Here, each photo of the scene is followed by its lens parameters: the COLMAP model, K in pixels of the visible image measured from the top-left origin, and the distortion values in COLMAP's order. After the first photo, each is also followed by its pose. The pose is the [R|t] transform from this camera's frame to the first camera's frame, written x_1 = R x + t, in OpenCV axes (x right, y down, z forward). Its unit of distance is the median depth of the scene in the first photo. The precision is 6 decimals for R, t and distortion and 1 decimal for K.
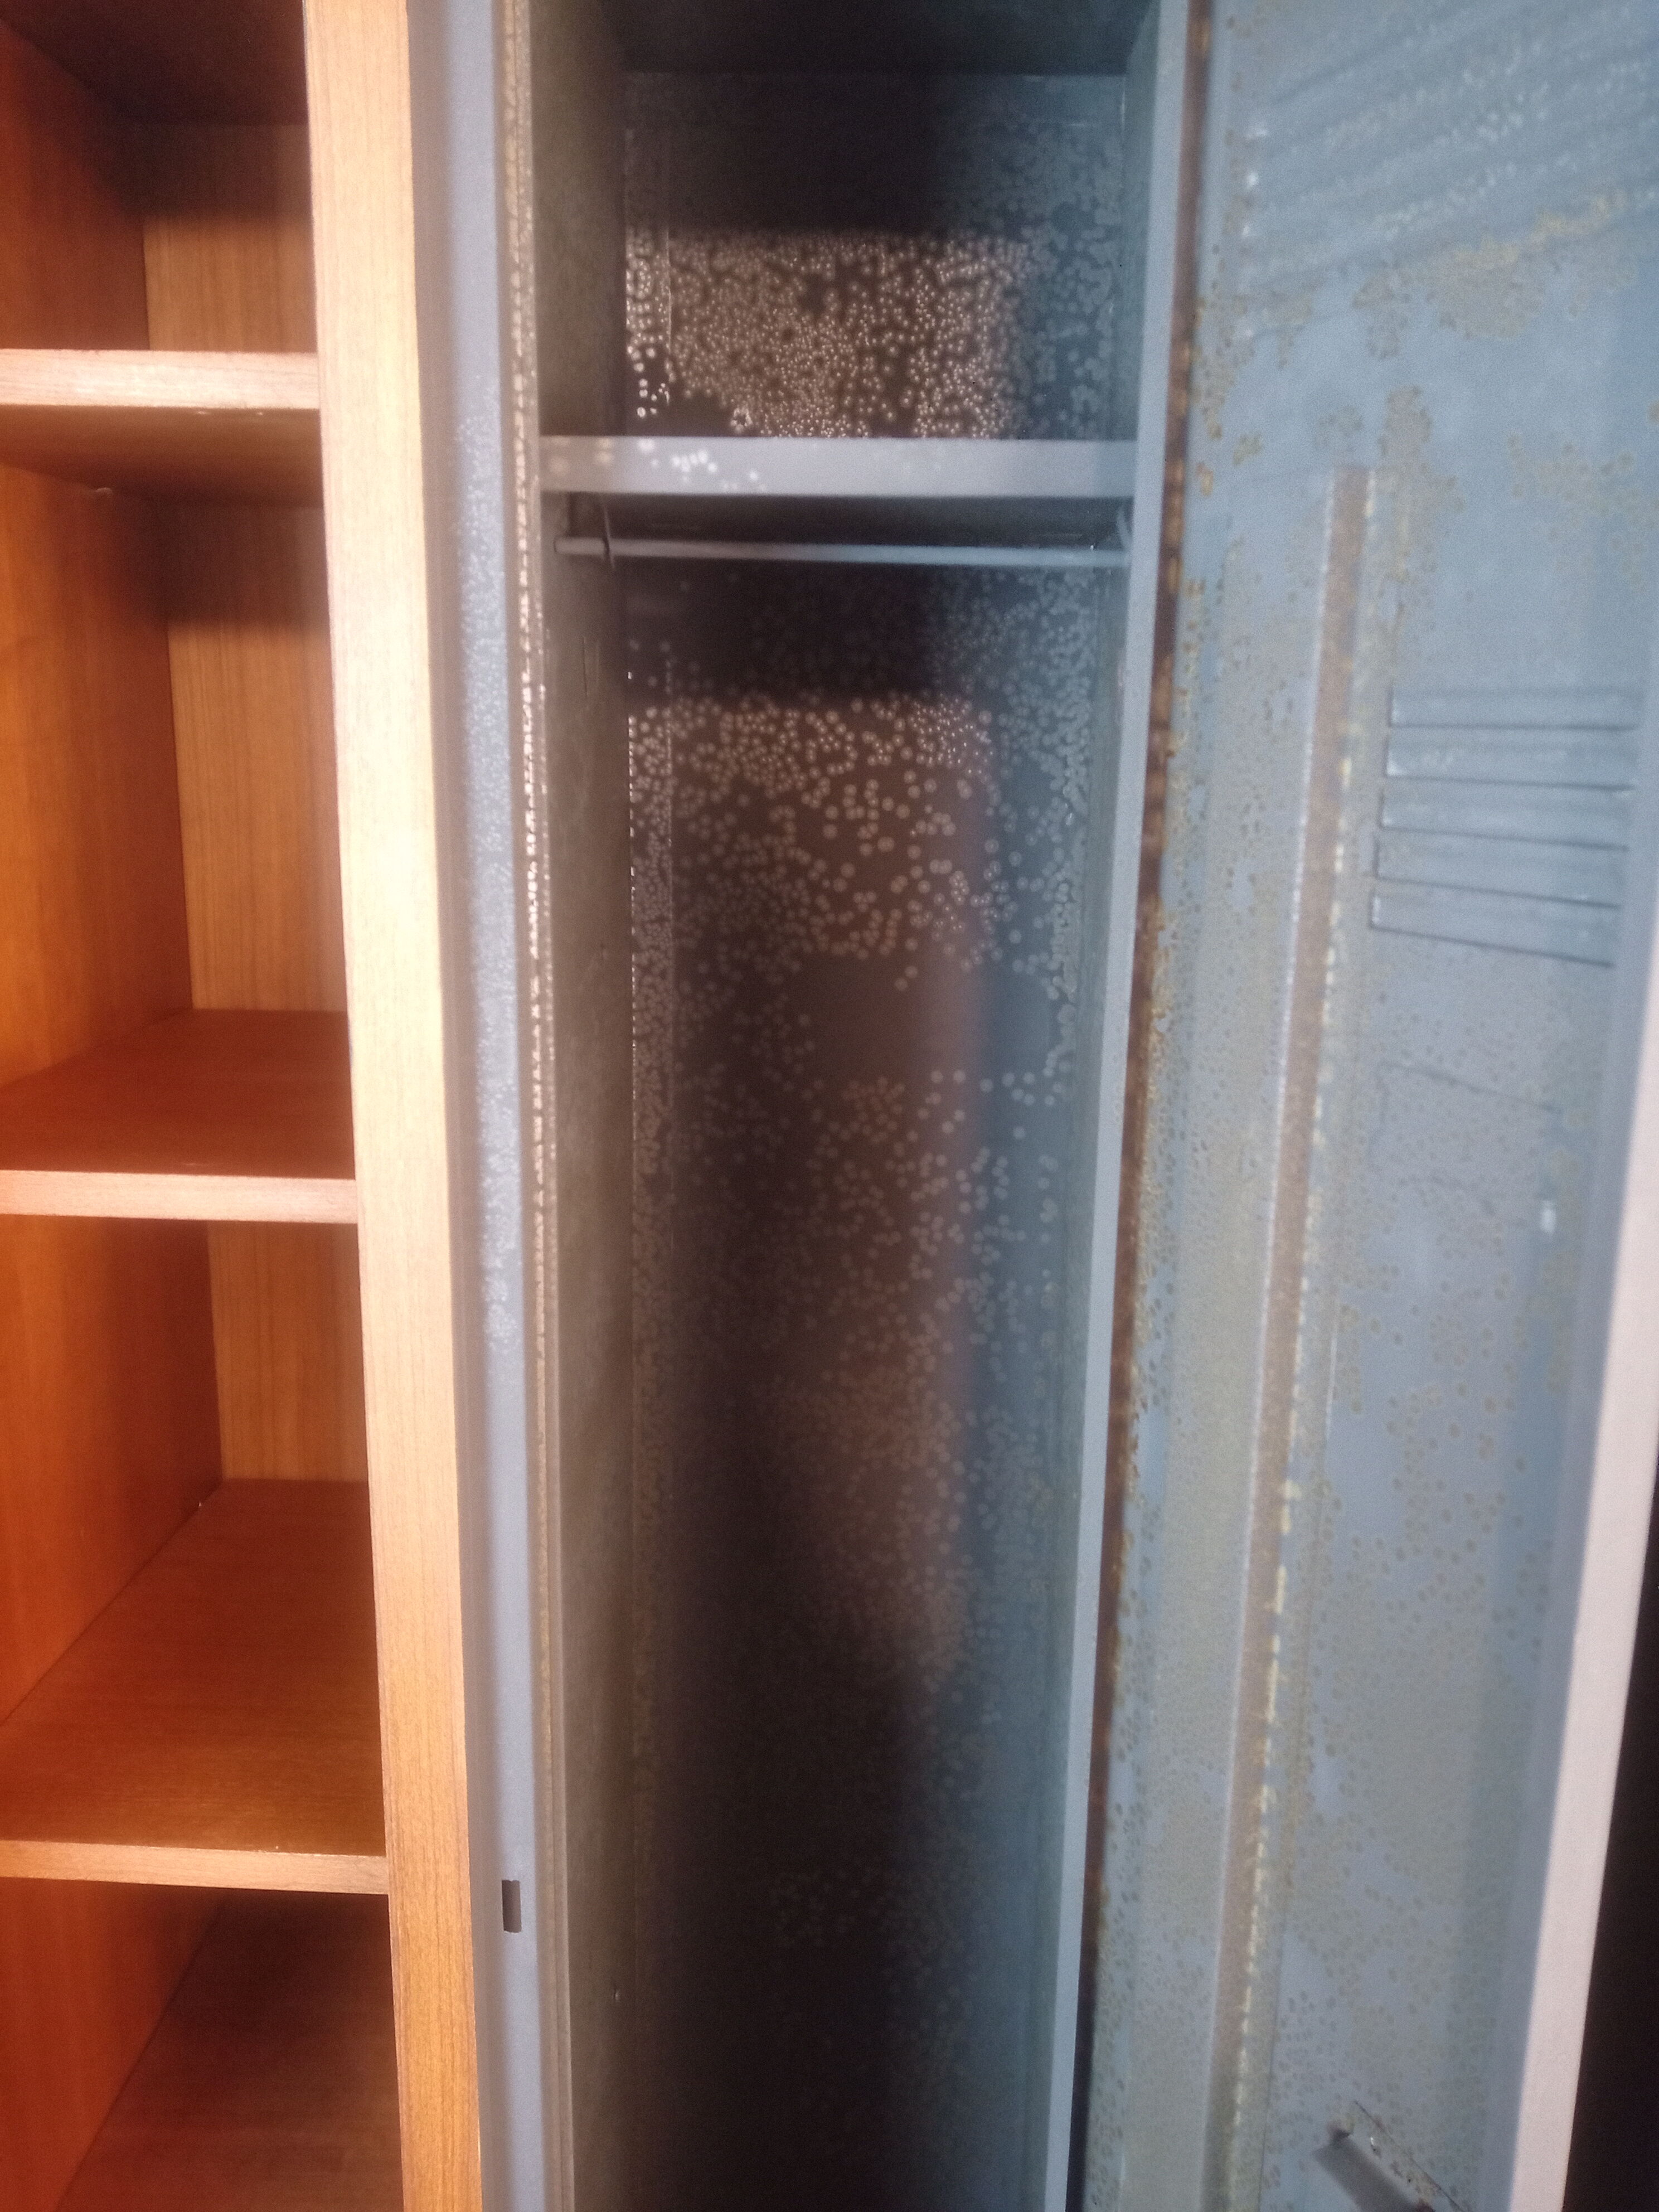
lens RADIAL K [[1736.6, 0, 829.5], [0, 1736.6, 1106.0], [0, 0, 1]] dist [0.150621, -0.291431]
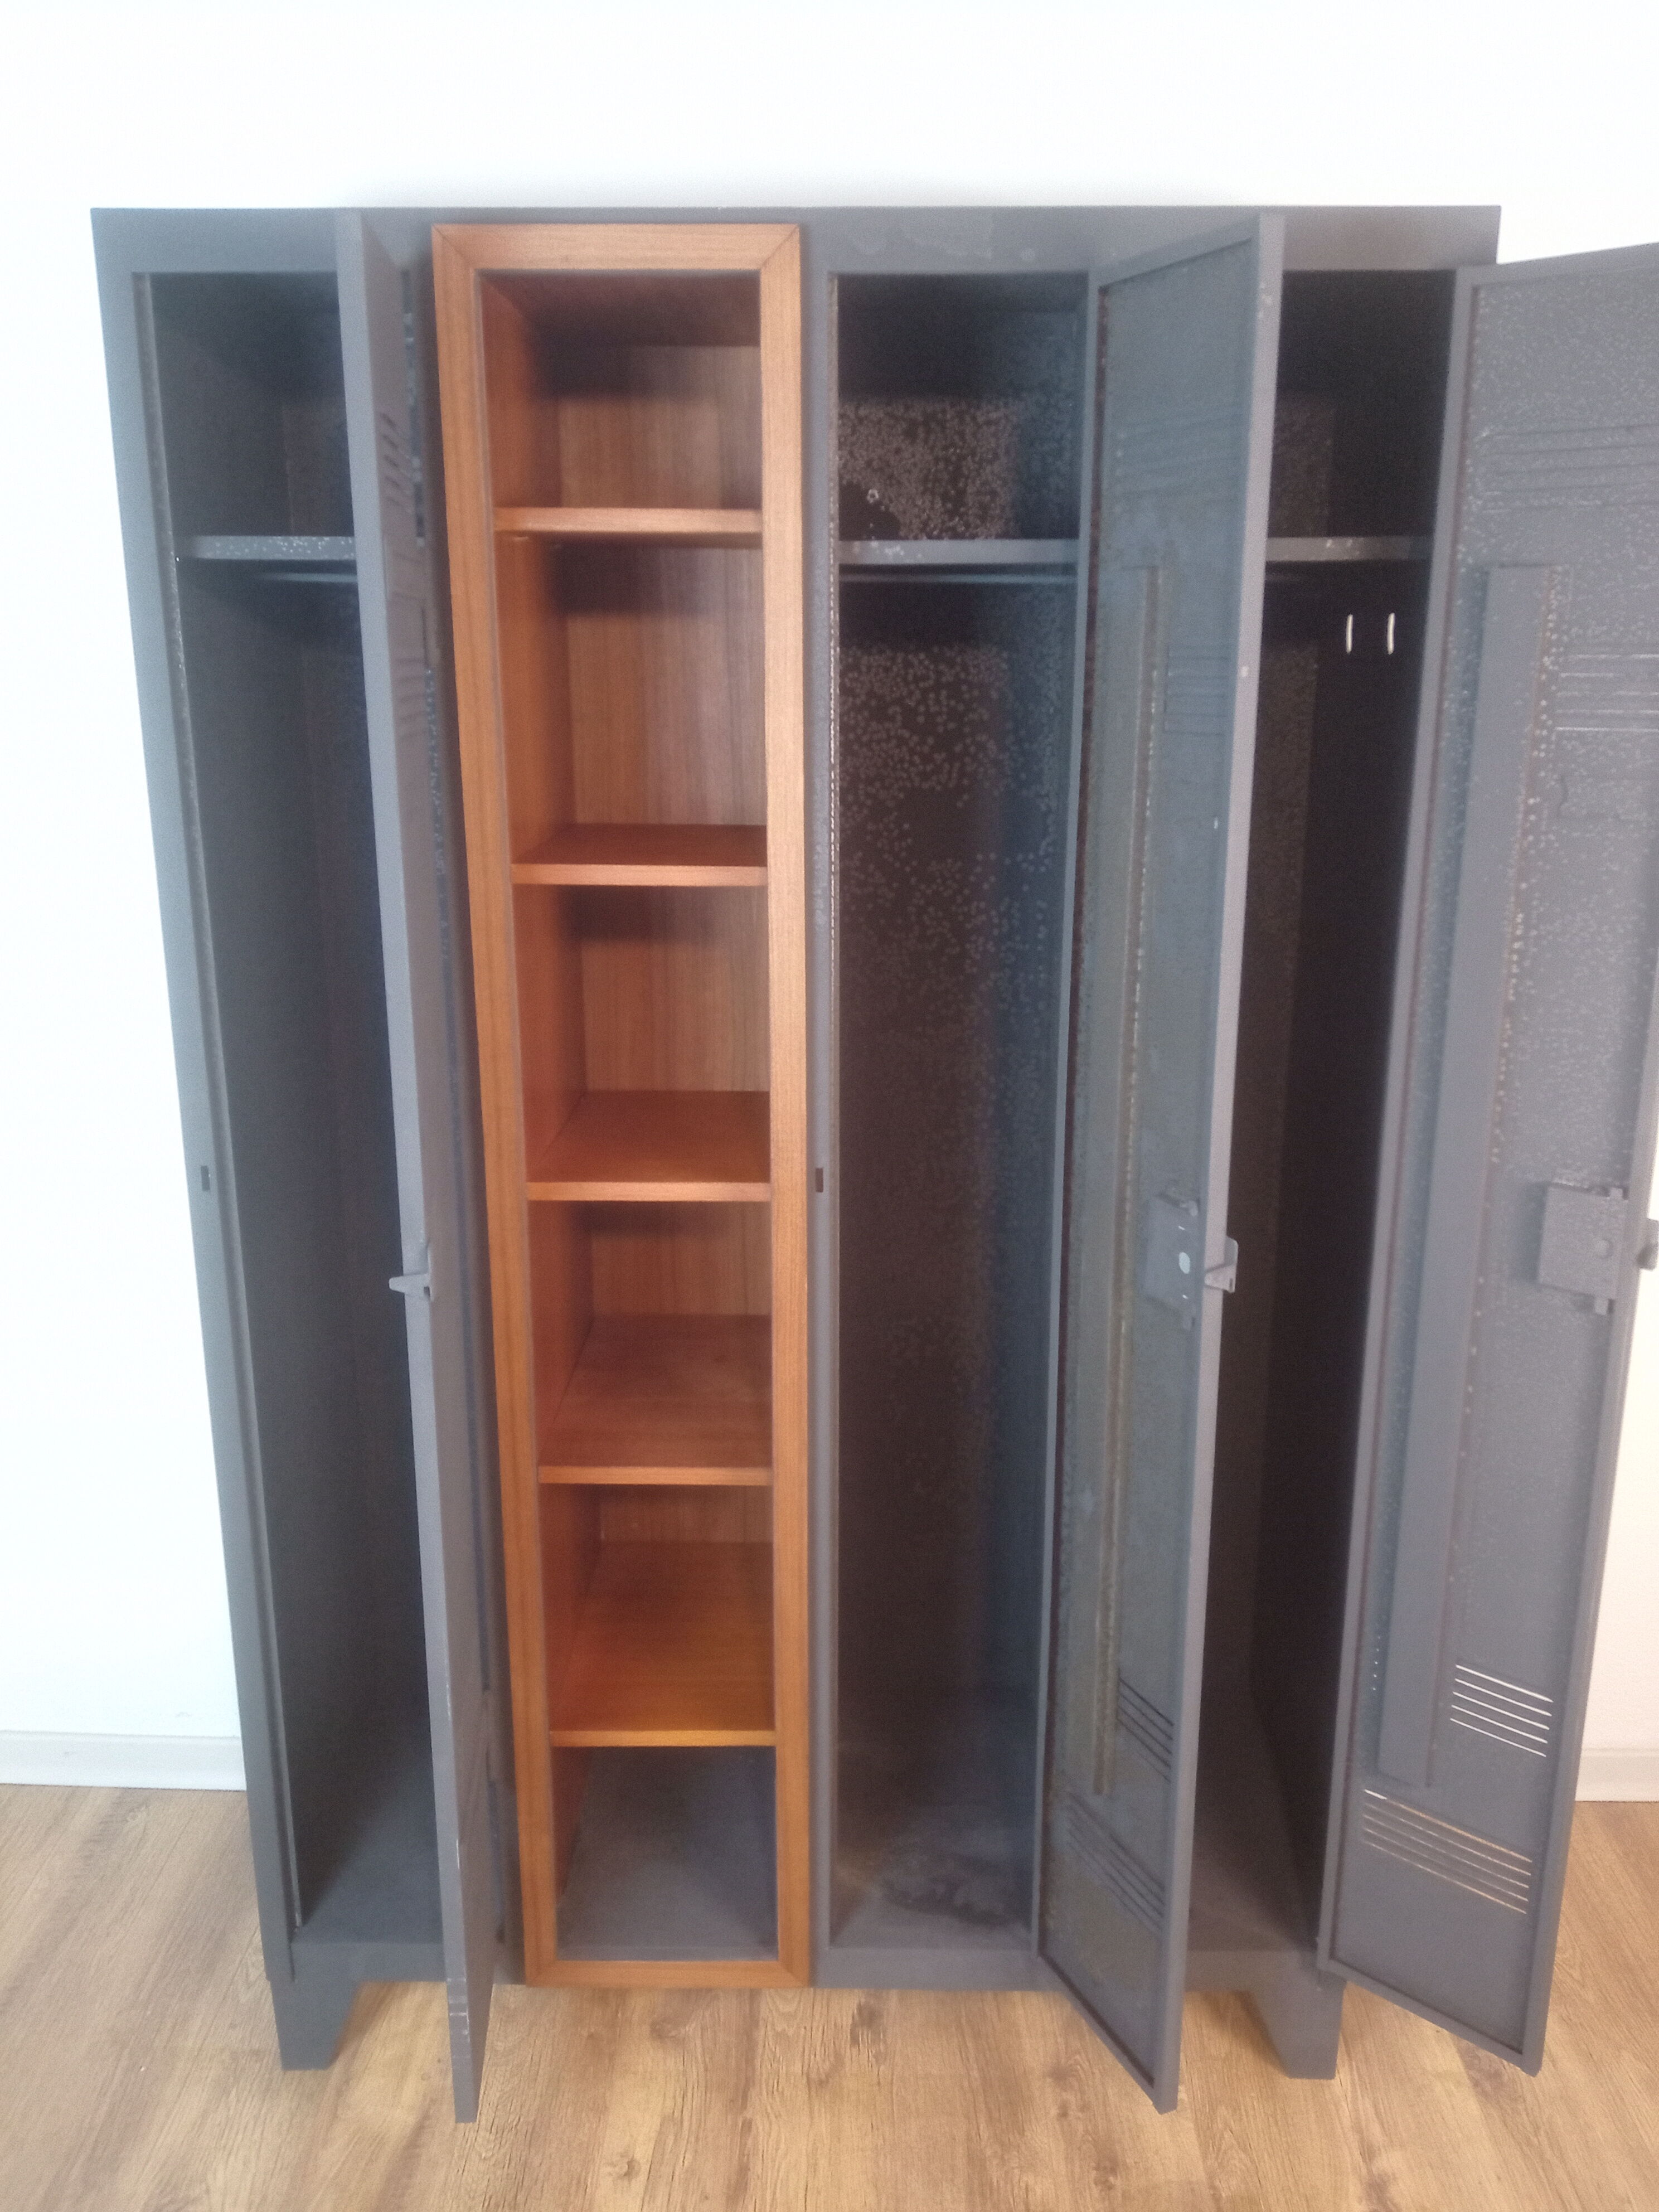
lens RADIAL K [[1736.6, 0, 829.5], [0, 1736.6, 1106.0], [0, 0, 1]] dist [0.150621, -0.291431]
pose [[0.999696, -0.021111, 0.012751, -0.129308], [0.020627, 0.999104, 0.036963, 0.180745], [-0.013519, -0.036689, 0.999235, -0.860071]]
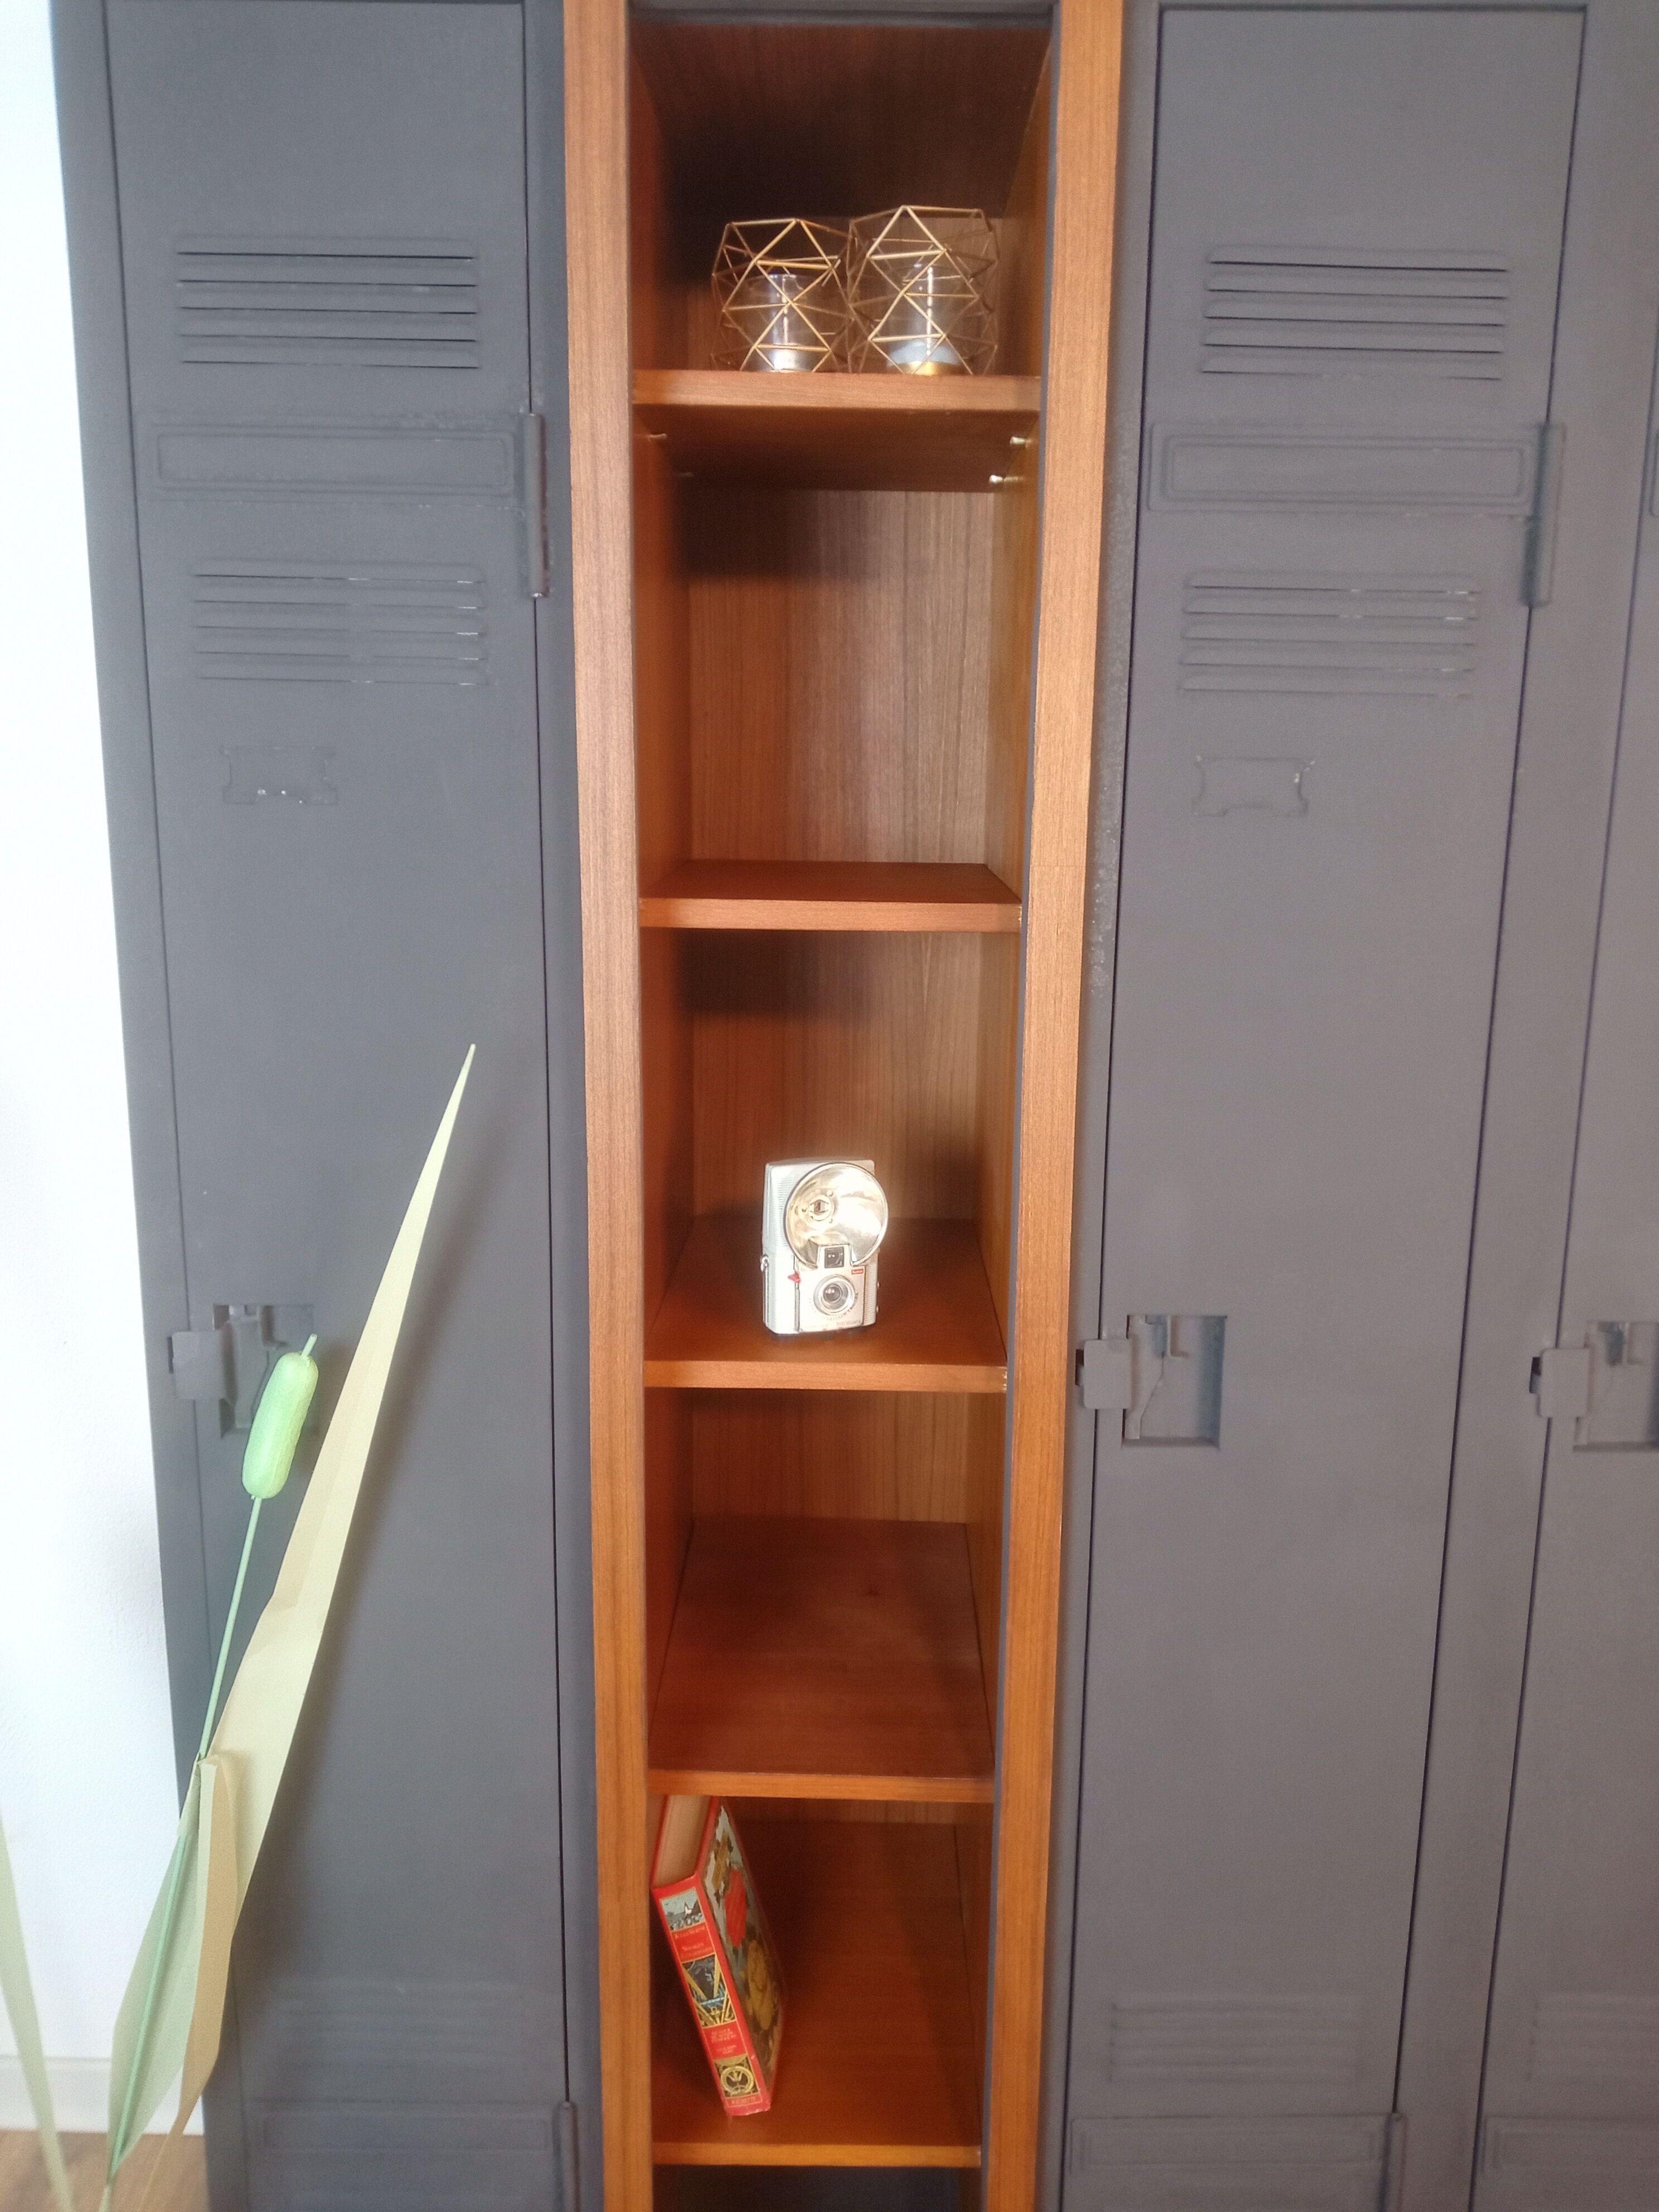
lens RADIAL K [[1736.6, 0, 829.5], [0, 1736.6, 1106.0], [0, 0, 1]] dist [0.150621, -0.291431]
pose [[0.999720, -0.012152, 0.020293, -0.288985], [0.012533, 0.999745, -0.018762, 0.165513], [-0.020060, 0.019011, 0.999618, -0.368365]]
